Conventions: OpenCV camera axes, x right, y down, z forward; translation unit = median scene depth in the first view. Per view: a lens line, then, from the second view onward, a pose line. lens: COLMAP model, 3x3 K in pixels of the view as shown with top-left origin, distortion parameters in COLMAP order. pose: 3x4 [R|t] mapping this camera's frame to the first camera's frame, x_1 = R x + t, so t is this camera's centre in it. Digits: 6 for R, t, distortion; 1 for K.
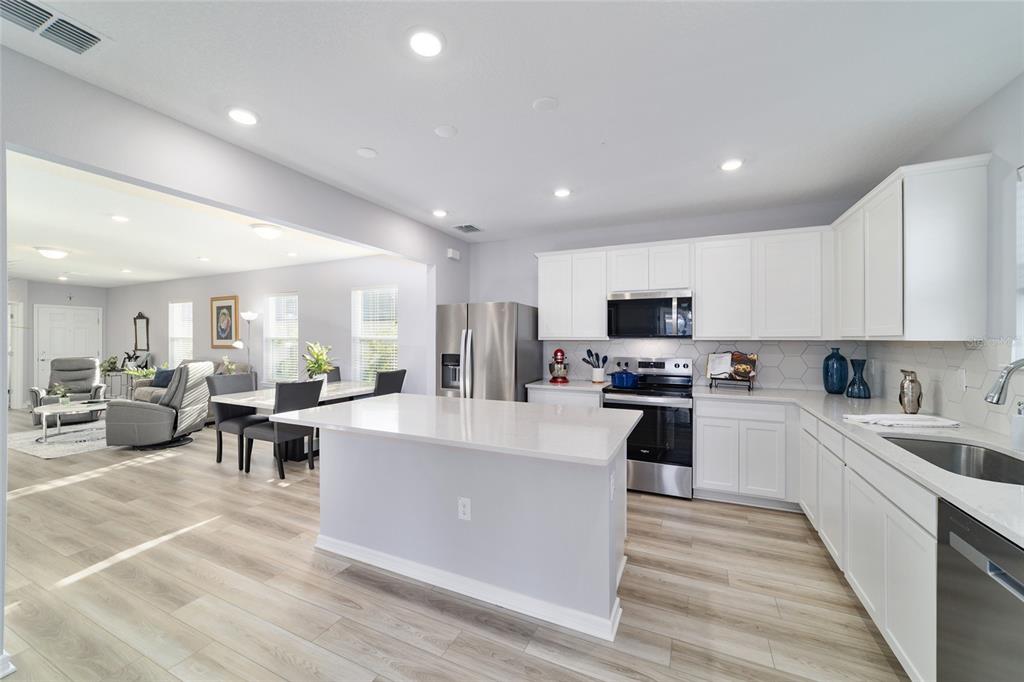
lens RADIAL K [[391.7, 0, 510.3], [0, 391.7, 339.4], [0, 0, 1]] dist [-0.020351, 0.010264]
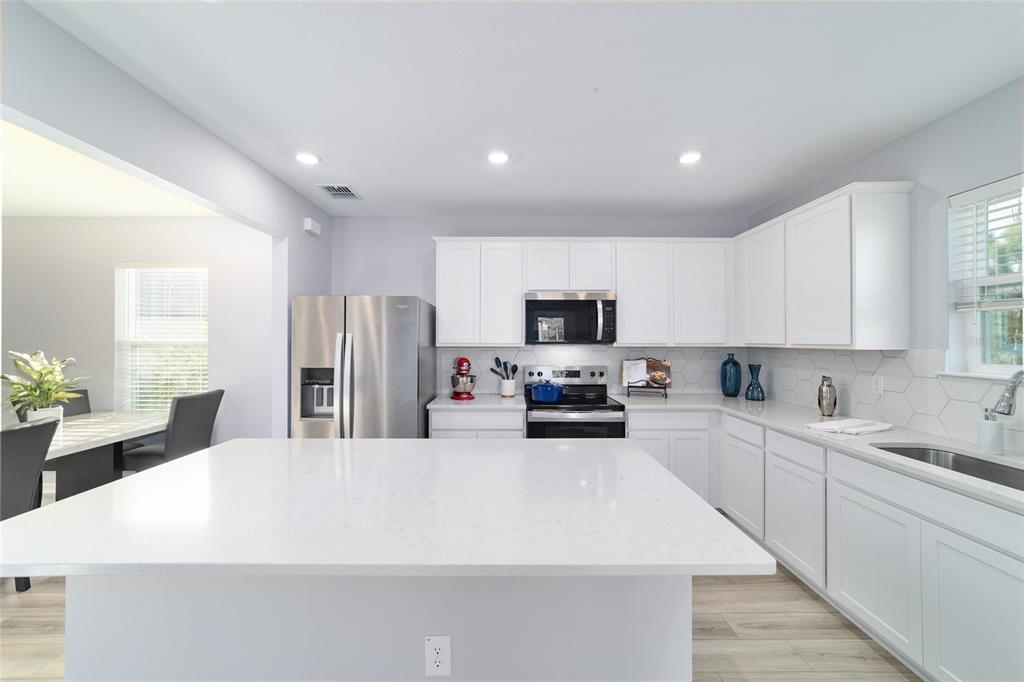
lens RADIAL K [[391.7, 0, 510.3], [0, 391.7, 339.4], [0, 0, 1]] dist [-0.020351, 0.010264]
pose [[0.905383, 0.002294, 0.424591, -0.148643], [-0.000245, 0.999988, -0.004880, -0.010647], [-0.424597, 0.004314, 0.905372, 0.254711]]
